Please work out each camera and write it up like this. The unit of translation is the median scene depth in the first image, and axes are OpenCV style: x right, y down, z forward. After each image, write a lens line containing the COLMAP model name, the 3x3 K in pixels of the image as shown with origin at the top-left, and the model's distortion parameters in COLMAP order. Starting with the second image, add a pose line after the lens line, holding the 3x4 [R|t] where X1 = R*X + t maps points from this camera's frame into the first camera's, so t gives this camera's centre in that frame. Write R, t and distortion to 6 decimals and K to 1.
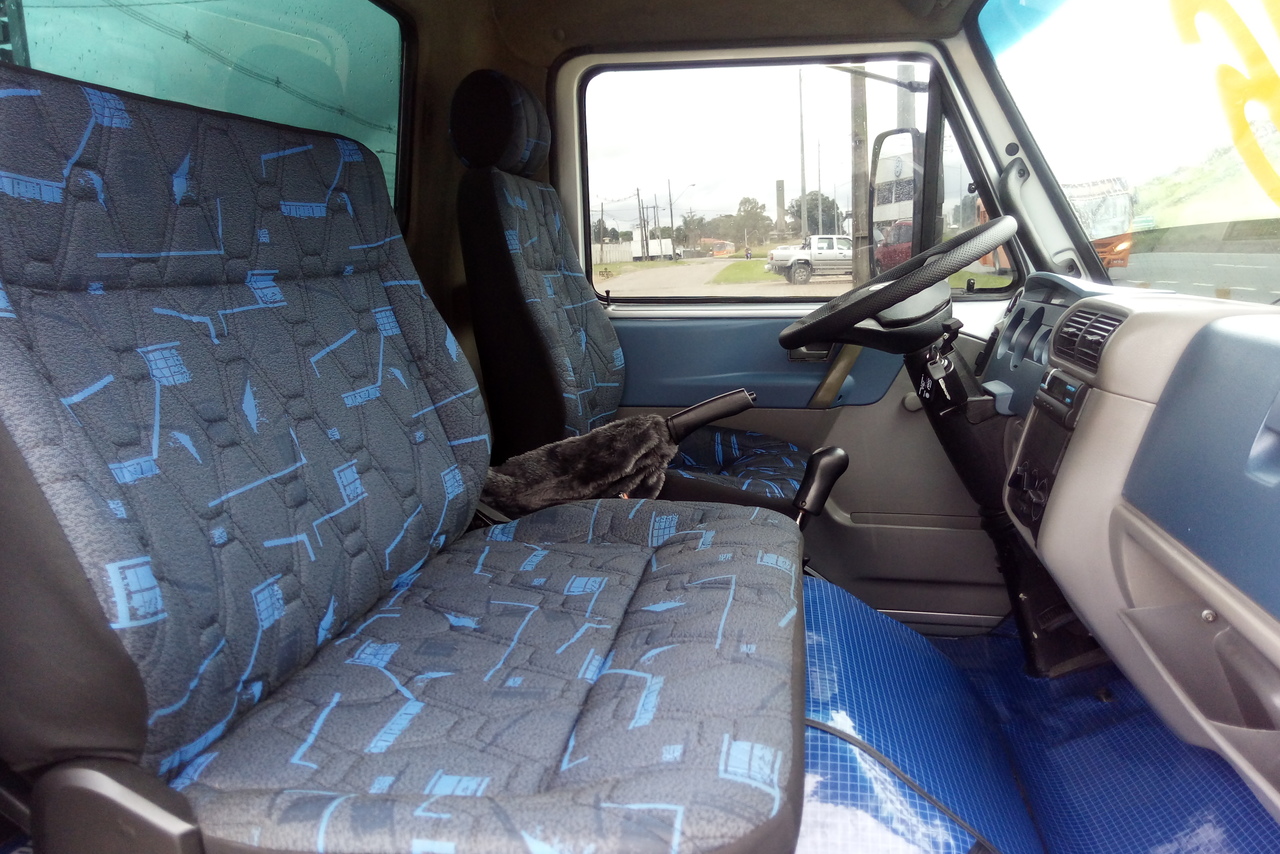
lens RADIAL K [[1063.4, 0, 640.0], [0, 1063.4, 427.0], [0, 0, 1]] dist [0.097696, -0.184814]
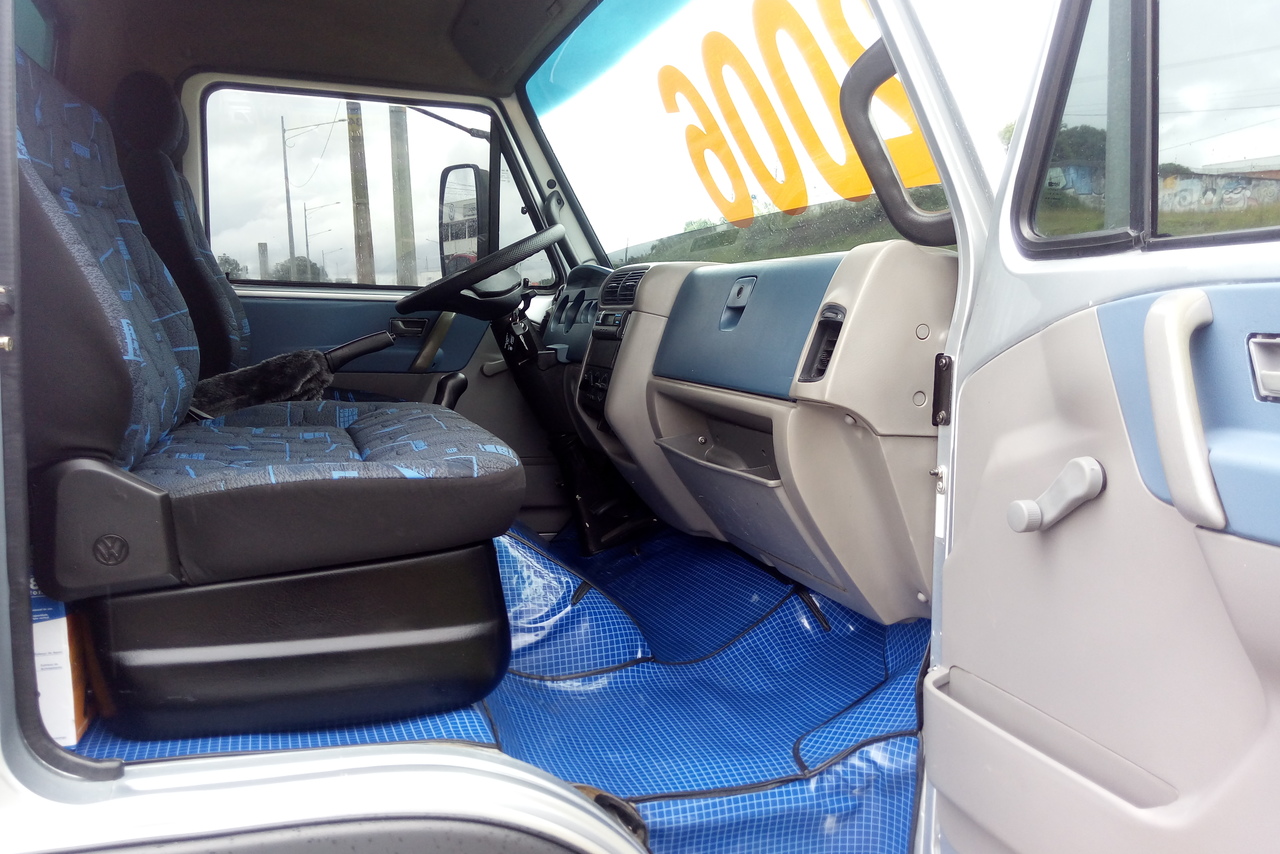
lens RADIAL K [[1062.1, 0, 679.8], [0, 1062.1, 412.8], [0, 0, 1]] dist [0.090550, -0.173083]
pose [[0.878660, -0.013707, 0.477251, -0.198408], [0.050546, 0.996641, -0.064435, 0.155303], [-0.474765, 0.080739, 0.876402, -0.301029]]
